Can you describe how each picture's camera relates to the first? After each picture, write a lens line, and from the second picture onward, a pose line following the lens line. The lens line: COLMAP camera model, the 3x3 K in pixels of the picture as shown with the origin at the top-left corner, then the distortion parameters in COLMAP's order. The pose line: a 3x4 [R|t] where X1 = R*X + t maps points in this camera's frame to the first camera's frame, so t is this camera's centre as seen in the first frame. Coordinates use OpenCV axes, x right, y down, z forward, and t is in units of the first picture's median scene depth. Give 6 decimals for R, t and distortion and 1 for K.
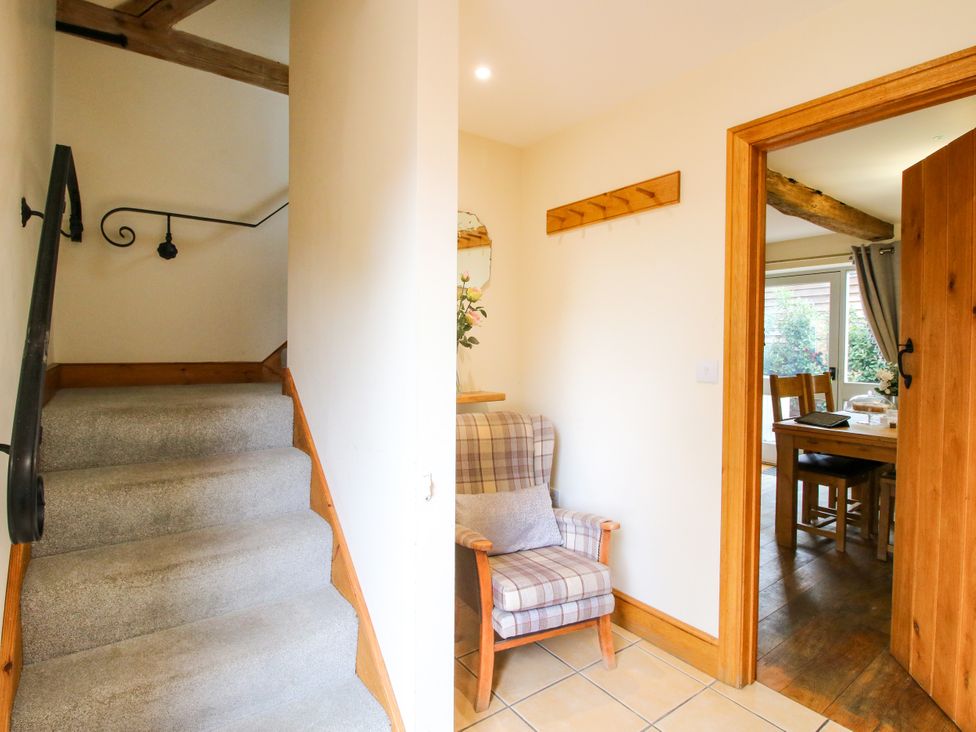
lens RADIAL K [[507.1, 0, 482.0], [0, 507.1, 357.0], [0, 0, 1]] dist [0.005859, -0.016903]
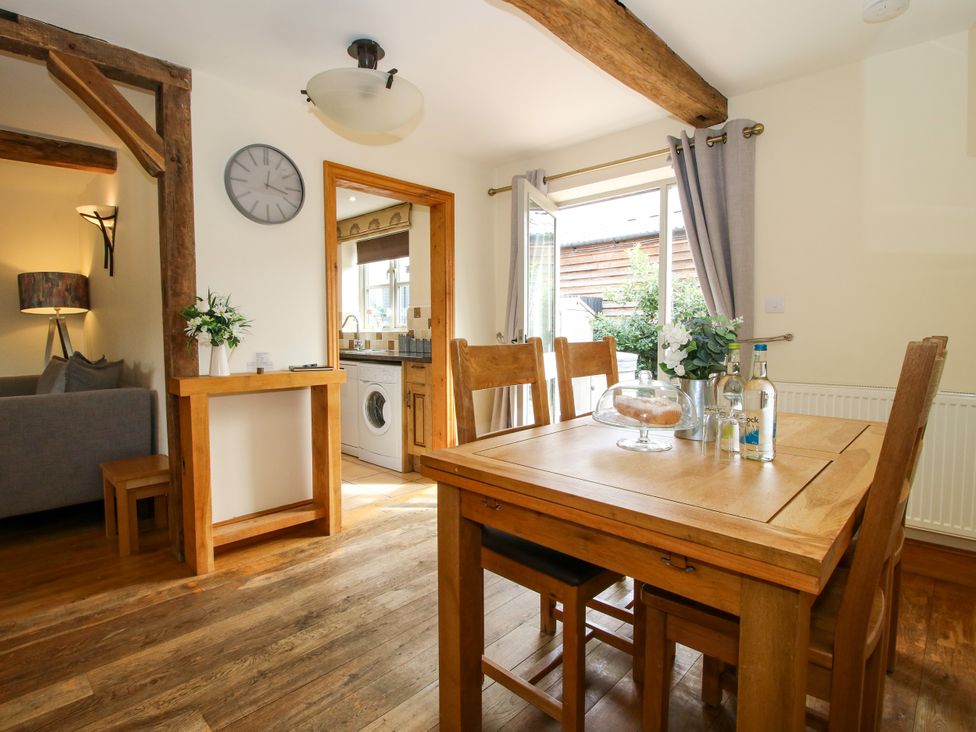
lens RADIAL K [[507.1, 0, 482.0], [0, 507.1, 357.0], [0, 0, 1]] dist [0.005859, -0.016903]
pose [[0.983843, -0.020269, 0.177884, 0.392525], [0.014329, 0.999298, 0.034616, 0.027792], [-0.178461, -0.031507, 0.983442, 0.421768]]
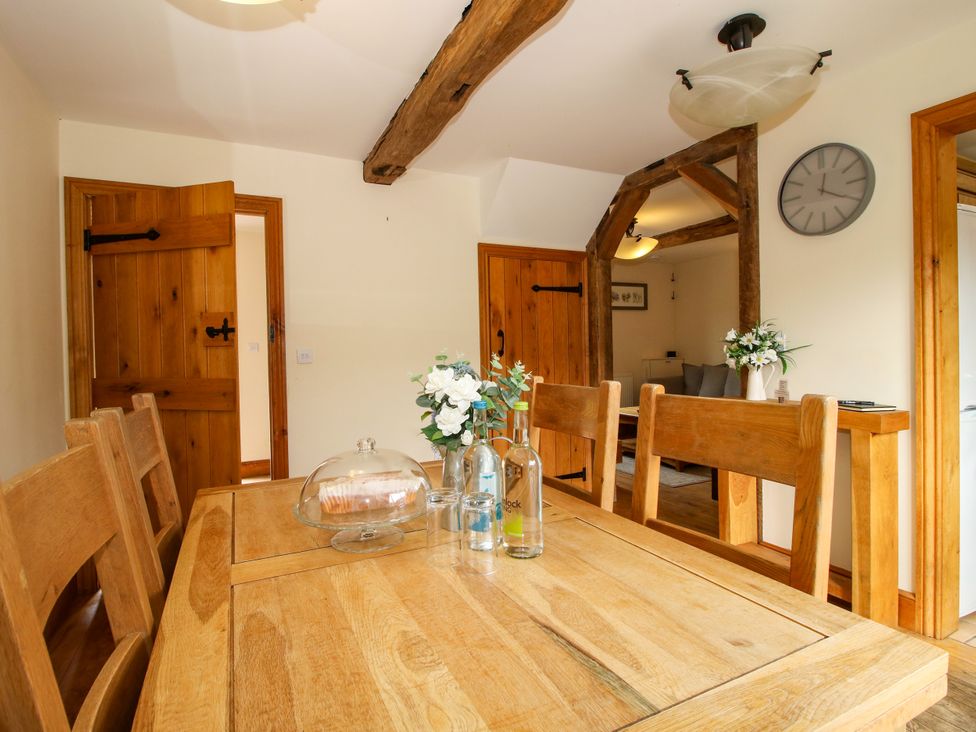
lens RADIAL K [[507.1, 0, 482.0], [0, 507.1, 357.0], [0, 0, 1]] dist [0.005859, -0.016903]
pose [[-0.171013, 0.006397, -0.985248, 1.491024], [-0.000837, 0.999978, 0.006638, -0.014666], [0.985268, 0.001960, -0.171003, 1.389148]]
